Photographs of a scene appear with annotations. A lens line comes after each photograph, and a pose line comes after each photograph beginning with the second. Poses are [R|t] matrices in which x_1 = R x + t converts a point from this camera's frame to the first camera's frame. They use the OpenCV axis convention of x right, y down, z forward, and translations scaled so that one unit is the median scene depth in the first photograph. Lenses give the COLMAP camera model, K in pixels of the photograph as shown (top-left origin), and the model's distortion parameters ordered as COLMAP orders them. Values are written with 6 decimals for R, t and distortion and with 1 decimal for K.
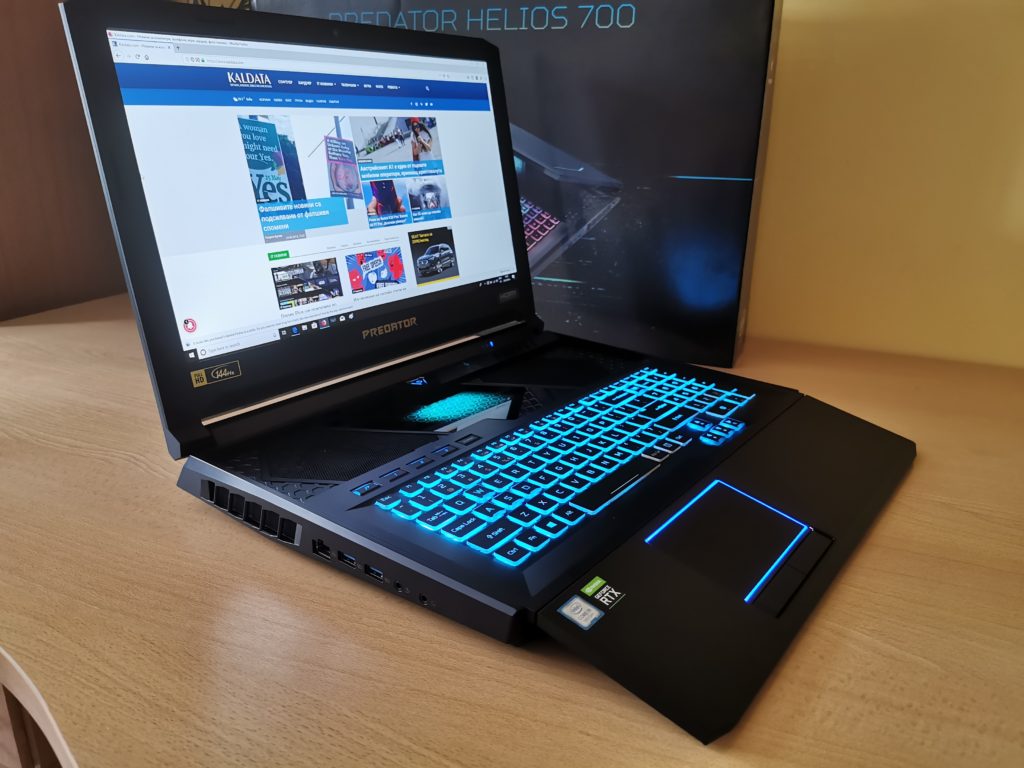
lens RADIAL K [[804.6, 0, 512.6], [0, 804.6, 387.3], [0, 0, 1]] dist [0.024197, -0.043163]
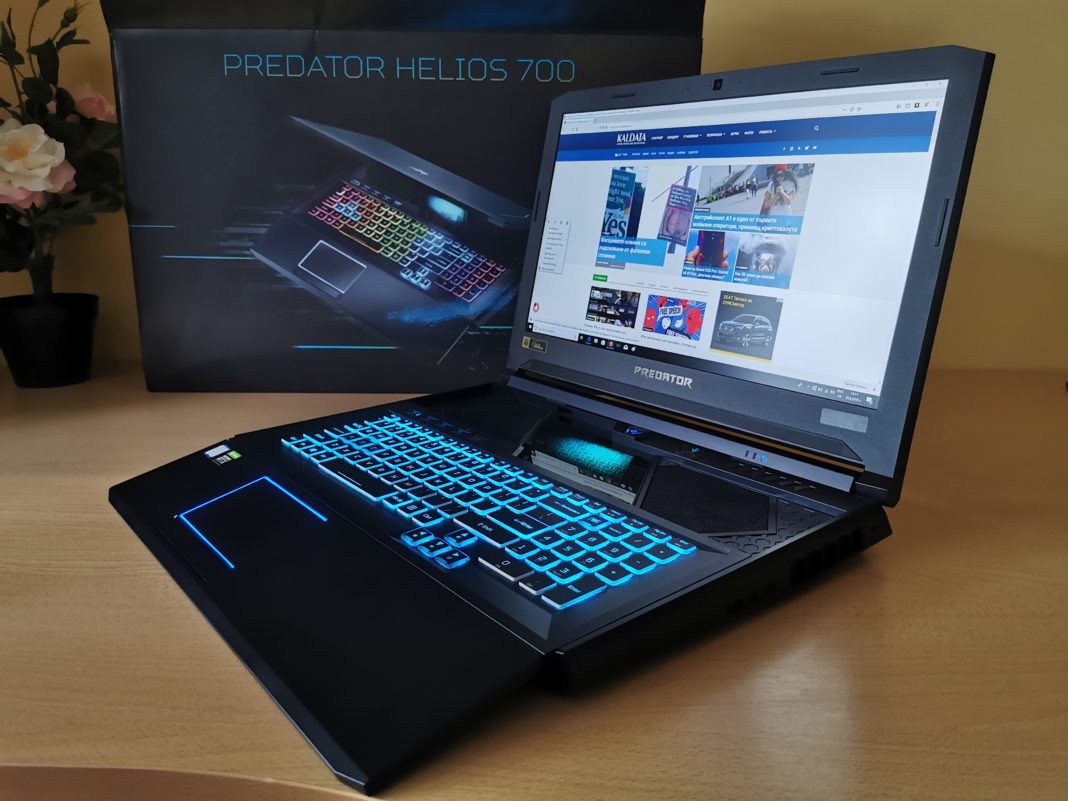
lens RADIAL K [[839.2, 0, 537.8], [0, 839.2, 394.0], [0, 0, 1]] dist [0.024197, -0.043163]
pose [[-0.257014, 0.215306, -0.942118, 0.912173], [-0.326188, 0.898331, 0.294284, -0.327398], [0.909695, 0.382943, -0.160654, 1.110170]]
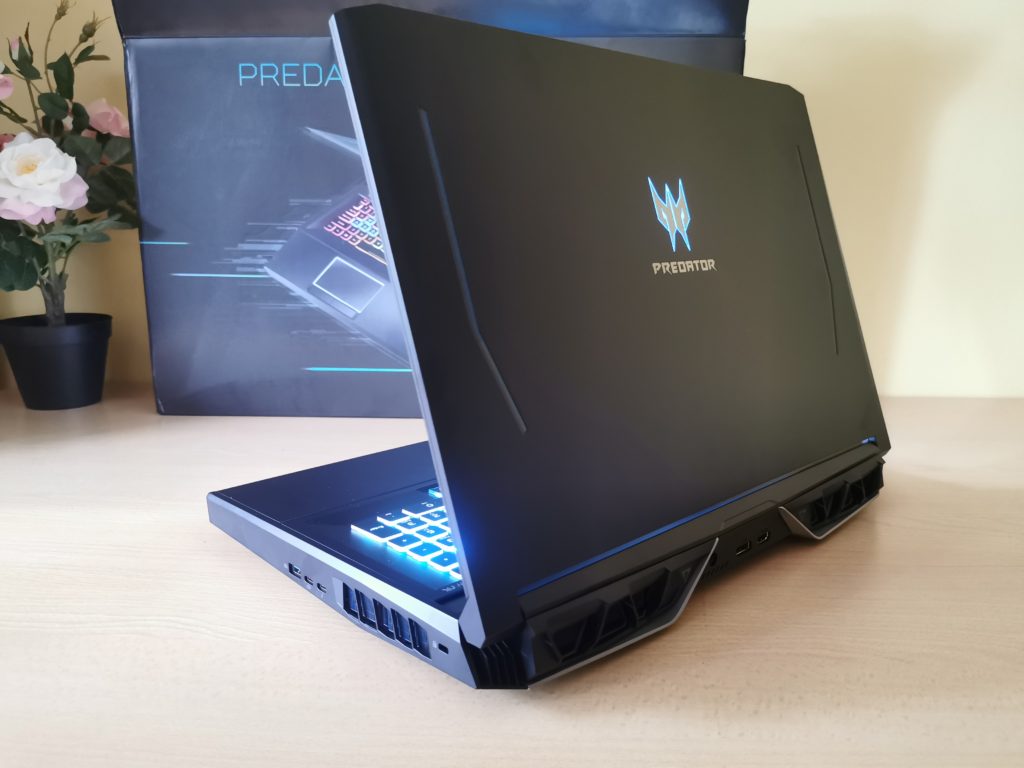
lens RADIAL K [[804.6, 0, 512.5], [0, 804.6, 383.9], [0, 0, 1]] dist [0.024197, -0.043163]
pose [[-0.309851, 0.179455, -0.933696, 0.769790], [-0.316421, 0.906585, 0.279250, -0.289138], [0.896588, 0.381967, -0.224123, 1.069519]]
